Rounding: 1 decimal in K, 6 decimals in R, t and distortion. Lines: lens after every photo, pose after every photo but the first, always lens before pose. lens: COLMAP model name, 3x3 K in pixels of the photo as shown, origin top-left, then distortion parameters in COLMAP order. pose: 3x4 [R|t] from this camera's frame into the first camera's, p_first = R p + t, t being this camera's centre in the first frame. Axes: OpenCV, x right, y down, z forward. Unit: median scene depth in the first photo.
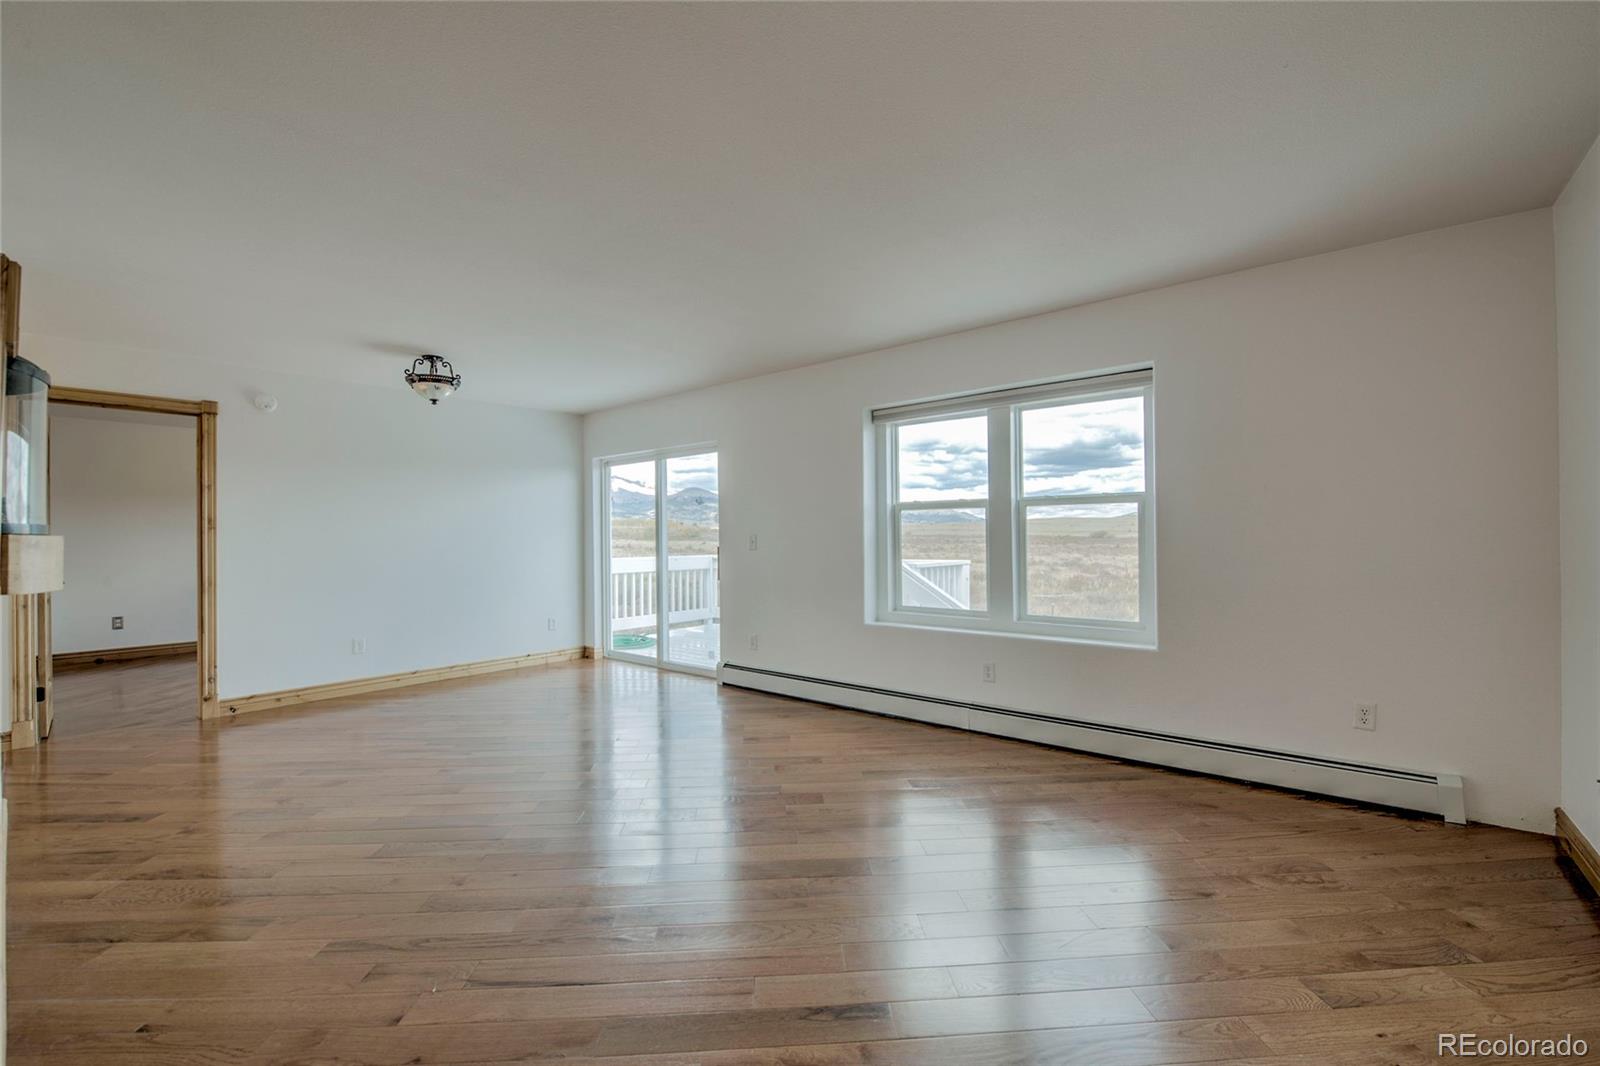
lens RADIAL K [[644.4, 0, 801.8], [0, 644.4, 530.2], [0, 0, 1]] dist [-0.020521, -0.000257]
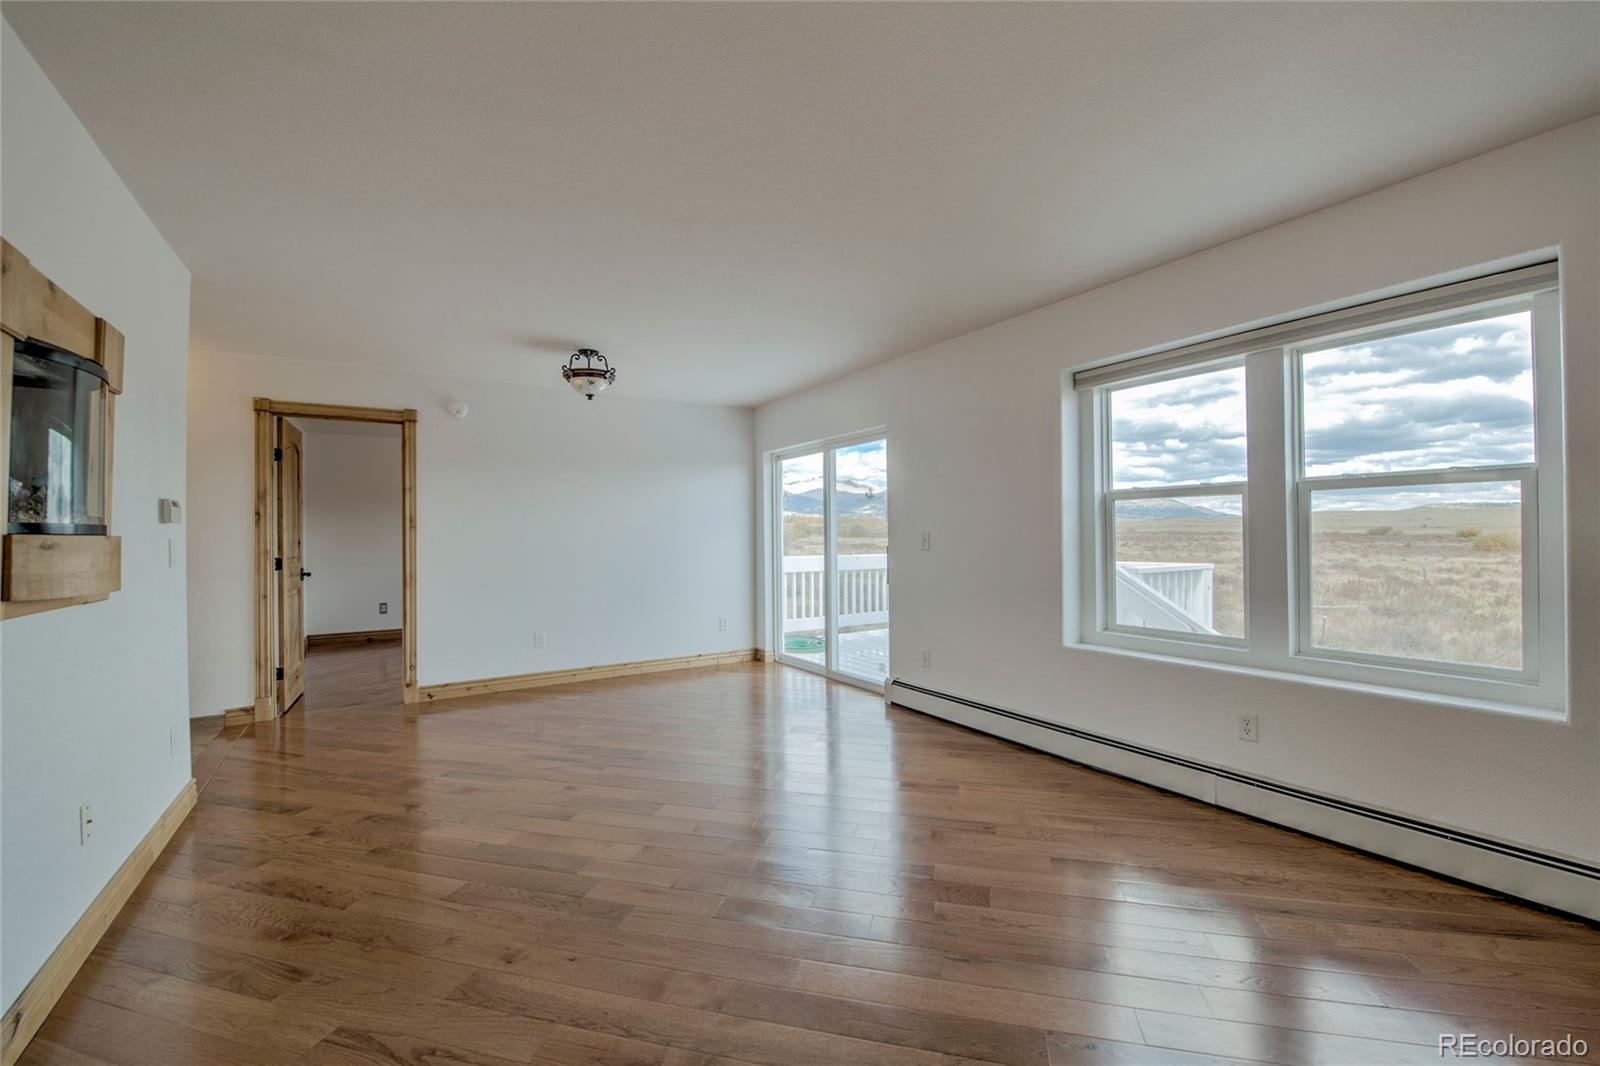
lens RADIAL K [[633.2, 0, 807.6], [0, 633.2, 533.3], [0, 0, 1]] dist [-0.015327, -0.001464]
pose [[0.952244, -0.000735, -0.305337, 0.037533], [0.003612, 0.999954, 0.008857, 0.000227], [0.305316, -0.009537, 0.952203, 0.182787]]
